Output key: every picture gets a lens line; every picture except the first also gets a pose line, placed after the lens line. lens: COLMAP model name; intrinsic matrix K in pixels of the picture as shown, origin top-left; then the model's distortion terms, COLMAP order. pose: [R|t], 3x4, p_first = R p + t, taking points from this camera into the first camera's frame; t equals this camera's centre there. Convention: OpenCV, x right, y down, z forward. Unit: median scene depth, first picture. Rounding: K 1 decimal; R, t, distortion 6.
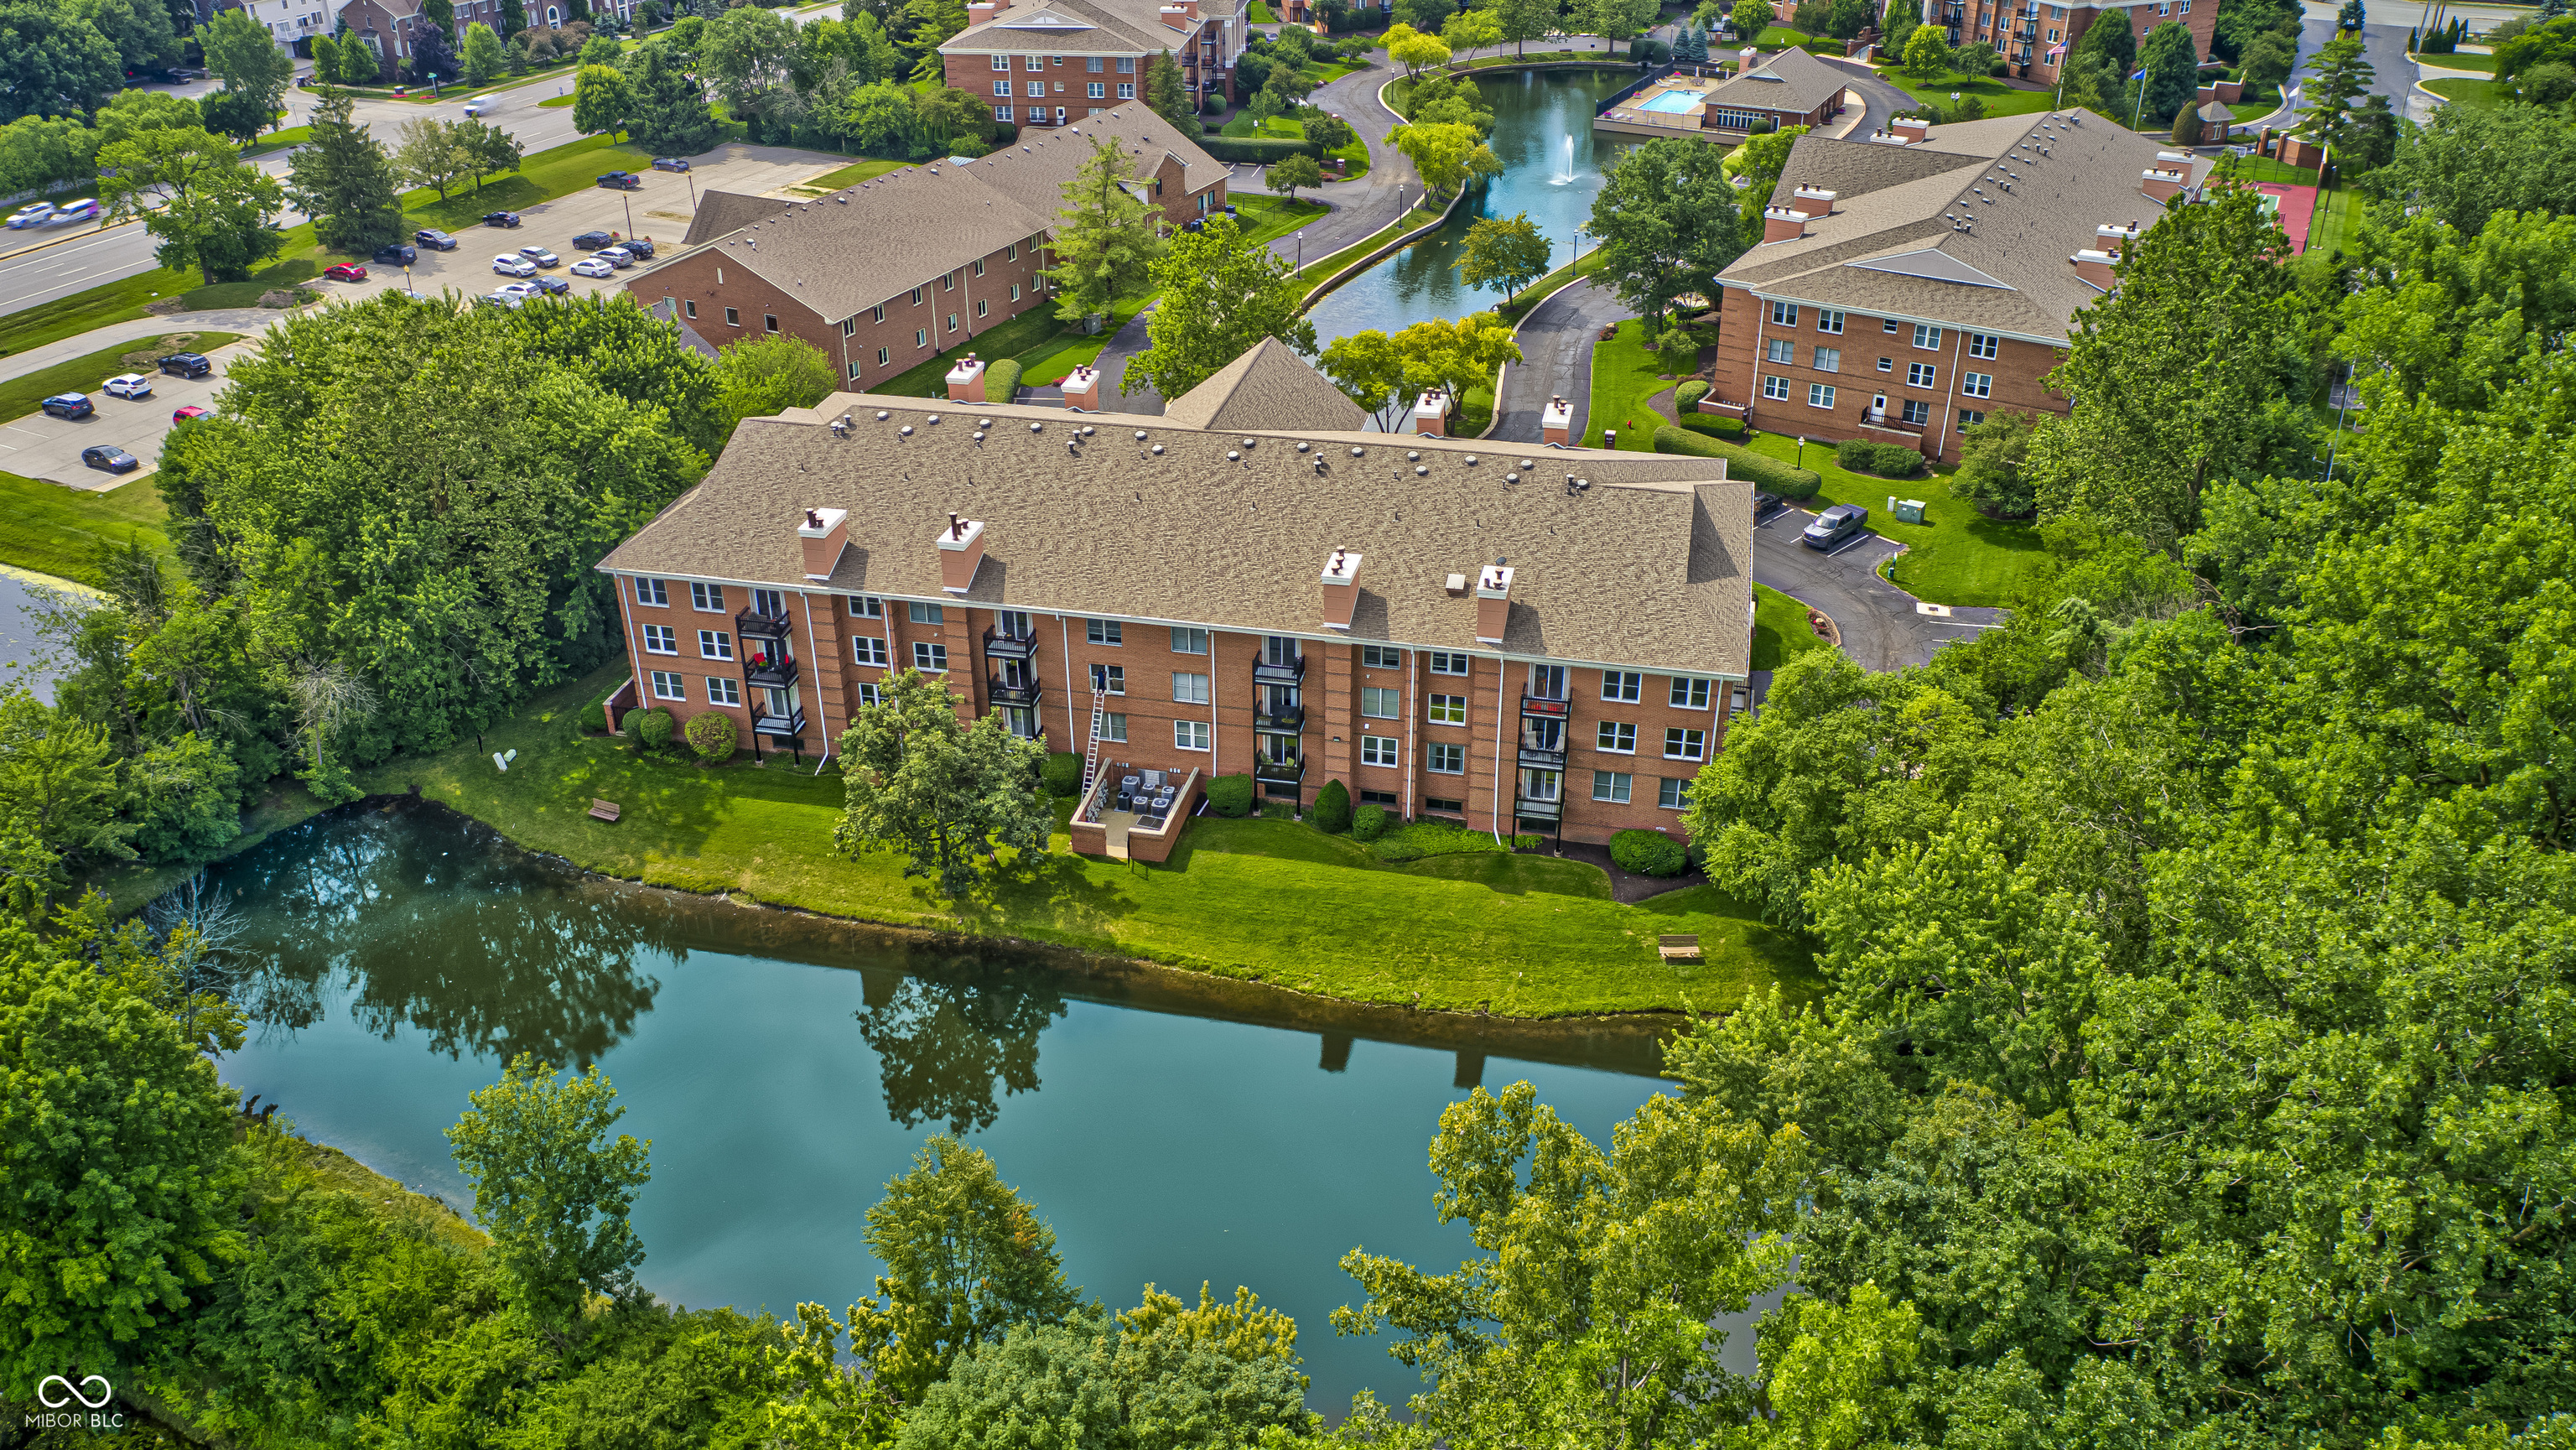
lens RADIAL K [[2110.2, 0, 1288.0], [0, 2110.2, 725.0], [0, 0, 1]] dist [-0.013677, -0.005979]
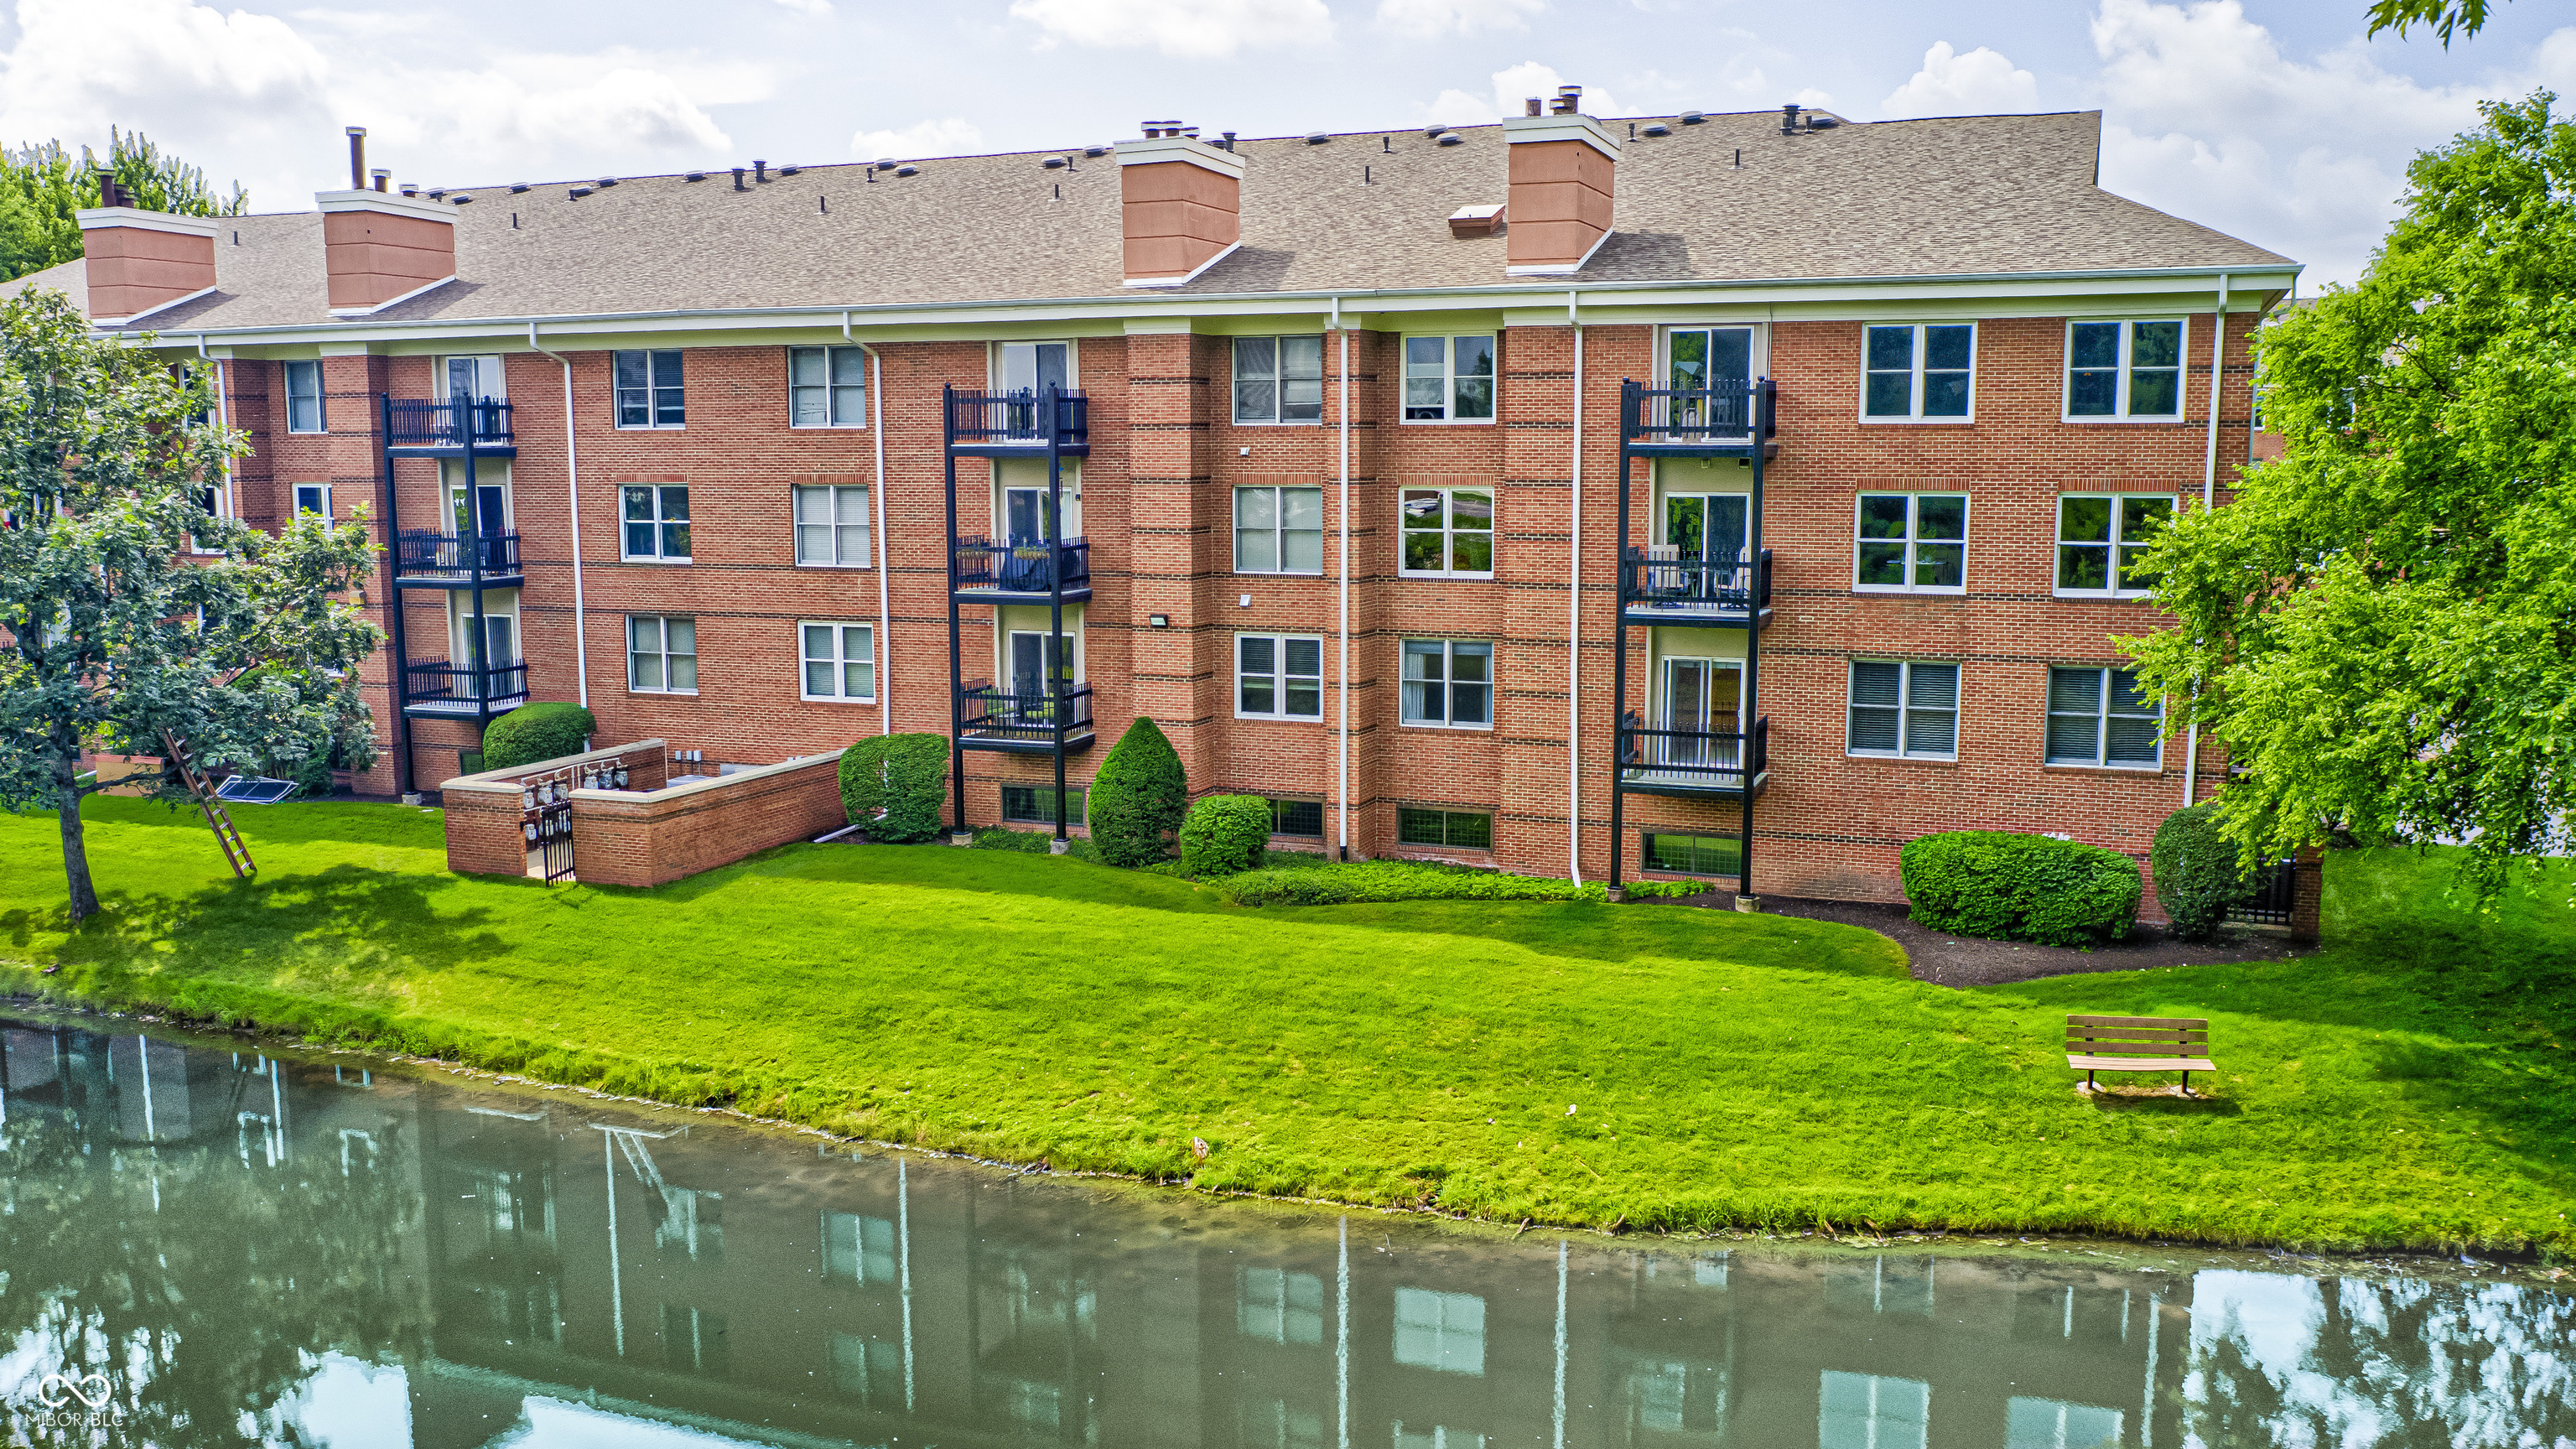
lens RADIAL K [[2110.1, 0, 1288.0], [0, 2110.1, 724.5], [0, 0, 1]] dist [-0.013677, -0.005979]
pose [[0.988454, 0.019879, -0.150215, 0.104890], [-0.077018, 0.919656, -0.385098, 0.171204], [0.130490, 0.392221, 0.910569, 0.668598]]
